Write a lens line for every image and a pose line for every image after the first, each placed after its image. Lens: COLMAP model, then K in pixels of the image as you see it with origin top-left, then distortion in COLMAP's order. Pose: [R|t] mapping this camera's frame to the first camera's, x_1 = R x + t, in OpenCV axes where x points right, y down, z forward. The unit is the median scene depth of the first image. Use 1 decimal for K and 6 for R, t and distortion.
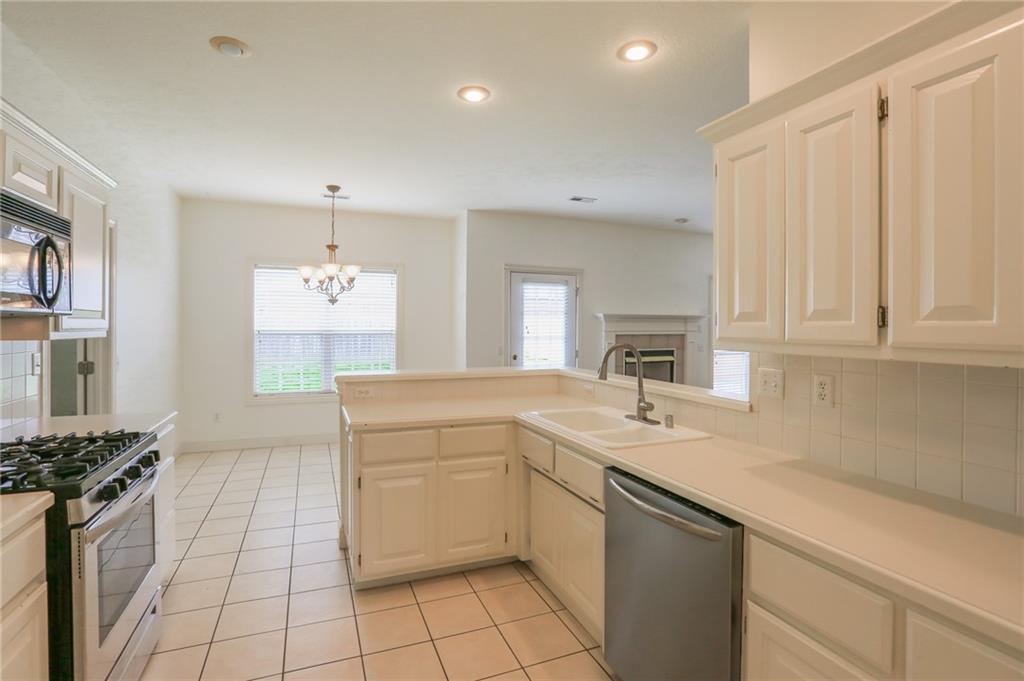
lens RADIAL K [[481.7, 0, 498.9], [0, 481.7, 324.4], [0, 0, 1]] dist [-0.053923, 0.027486]
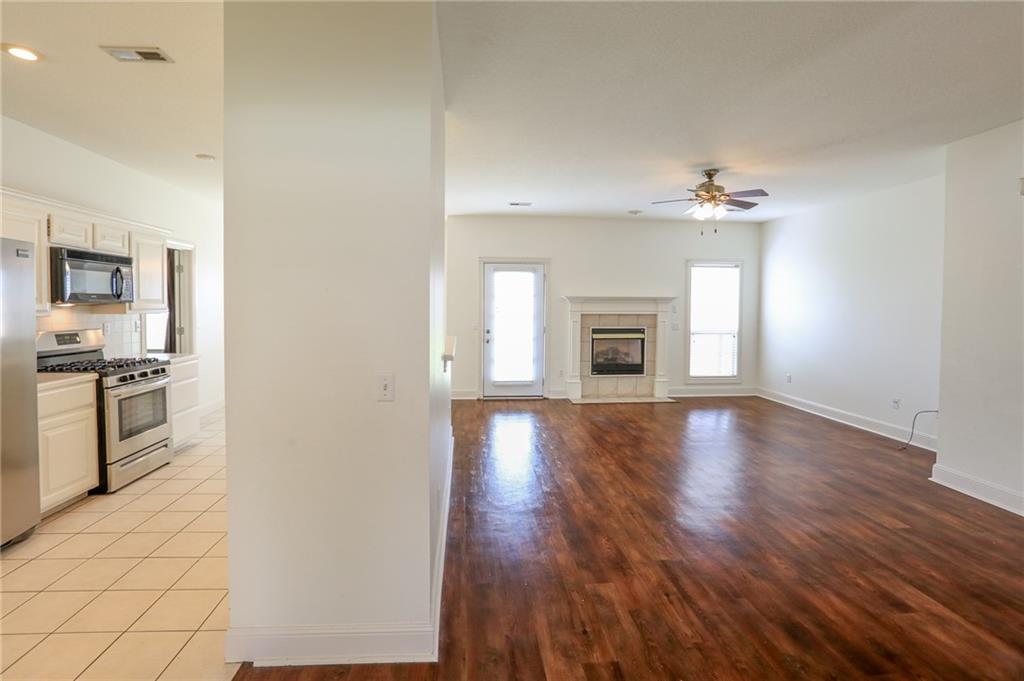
lens RADIAL K [[475.1, 0, 498.7], [0, 475.1, 319.0], [0, 0, 1]] dist [-0.052303, 0.017623]
pose [[0.952711, 0.008824, -0.303751, 0.500279], [0.000769, 0.999505, 0.031447, -0.003348], [0.303878, -0.030193, 0.952232, -0.189126]]
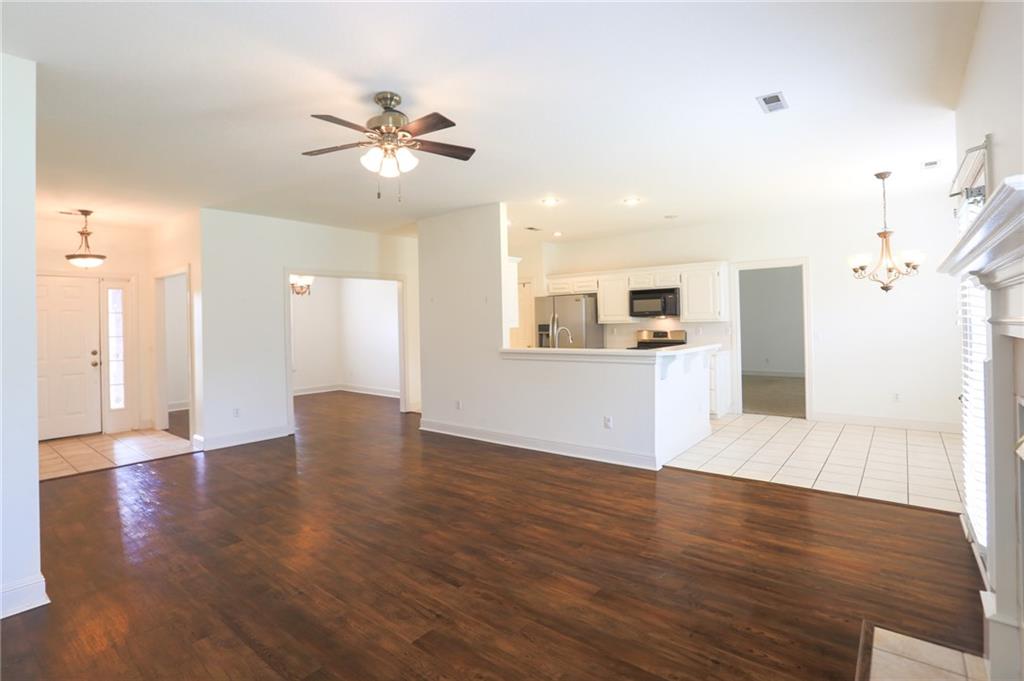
lens RADIAL K [[495.1, 0, 497.4], [0, 495.1, 319.7], [0, 0, 1]] dist [-0.054888, 0.019267]
pose [[-0.878085, 0.008671, -0.478427, 0.777569], [0.015686, 0.999820, -0.010670, 0.013104], [0.478248, -0.016874, -0.878062, 1.381344]]
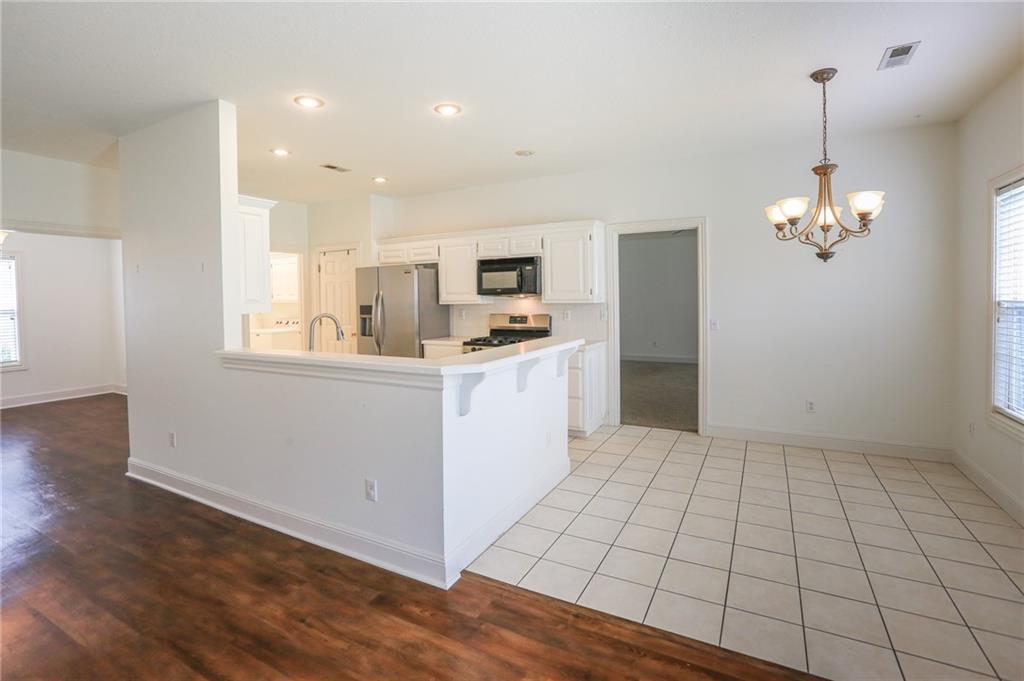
lens RADIAL K [[487.8, 0, 495.6], [0, 487.8, 308.5], [0, 0, 1]] dist [-0.054670, 0.025176]
pose [[-0.779681, 0.022615, -0.625768, 0.354359], [0.012934, 0.999716, 0.020014, 0.002199], [0.626043, 0.007511, -0.779752, 1.129884]]
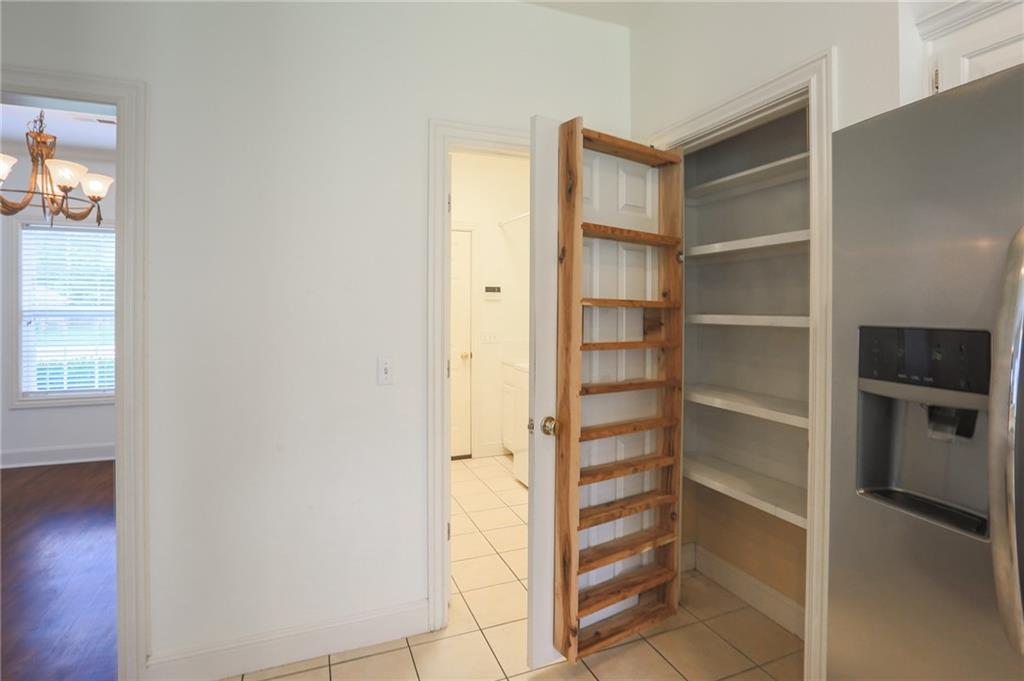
lens RADIAL K [[475.1, 0, 498.7], [0, 475.1, 319.0], [0, 0, 1]] dist [-0.052303, 0.017623]
pose [[-0.999874, -0.008891, 0.013181, 0.031682], [-0.008606, 0.999731, 0.021557, 0.008344], [-0.013369, 0.021441, -0.999681, 0.214280]]
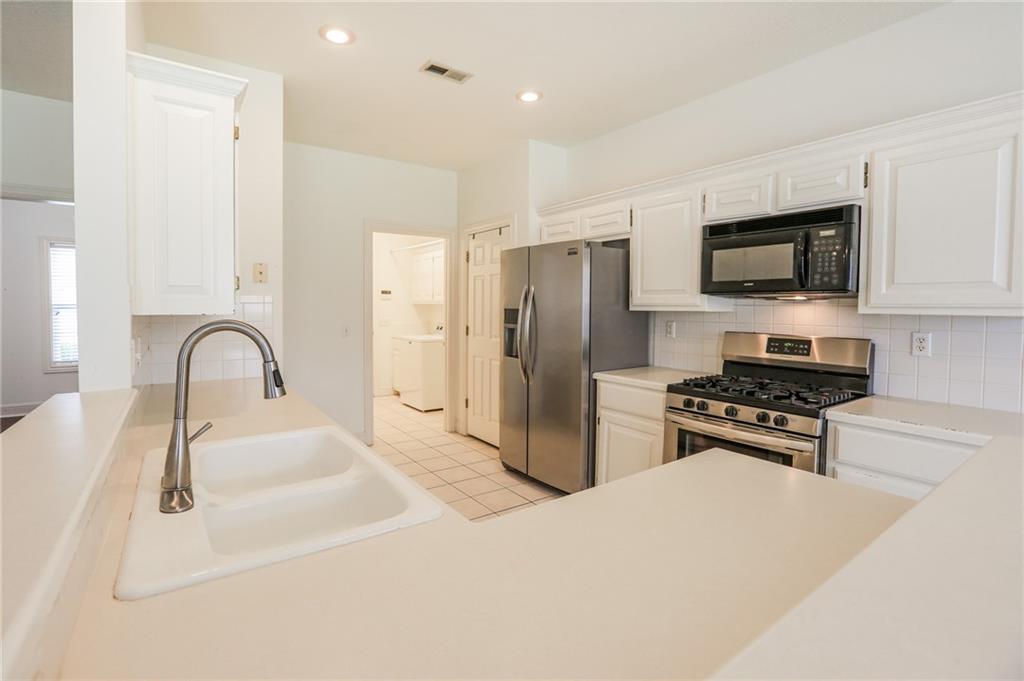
lens RADIAL K [[475.1, 0, 498.7], [0, 475.1, 319.0], [0, 0, 1]] dist [-0.052303, 0.017623]
pose [[-0.972303, -0.005522, -0.233657, 0.055632], [-0.012025, 0.999579, 0.026417, 0.010529], [0.233413, 0.028495, -0.971960, 0.726196]]
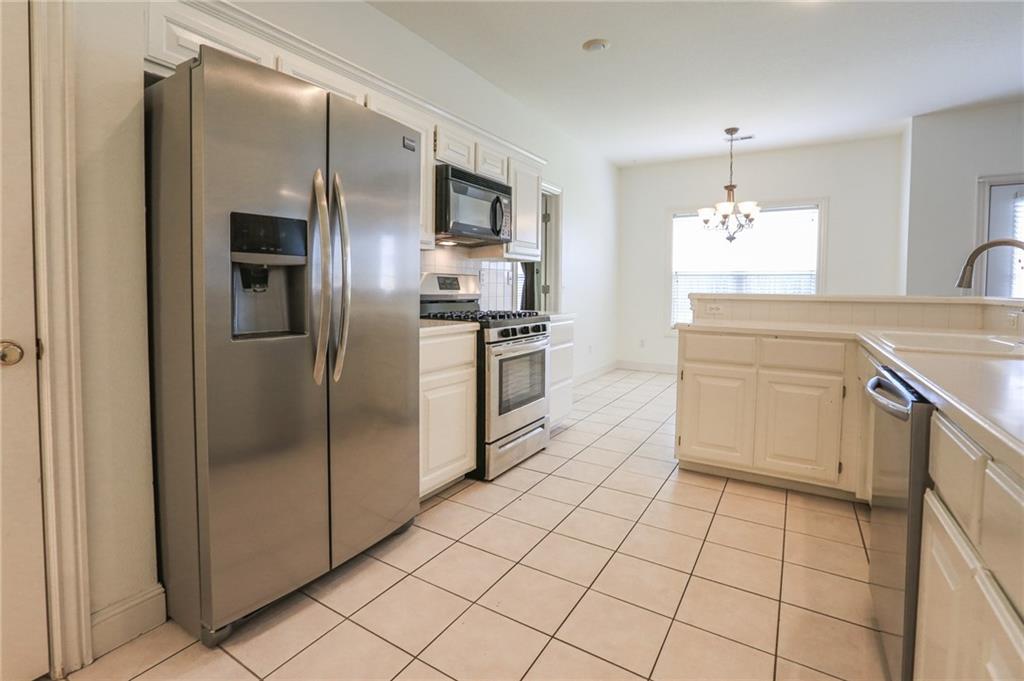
lens RADIAL K [[479.6, 0, 491.6], [0, 479.6, 303.9], [0, 0, 1]] dist [-0.061547, 0.019352]
pose [[0.576858, 0.026724, -0.816407, 0.185399], [-0.002396, 0.999516, 0.031025, 0.058472], [0.816841, -0.015941, 0.576642, -0.026686]]
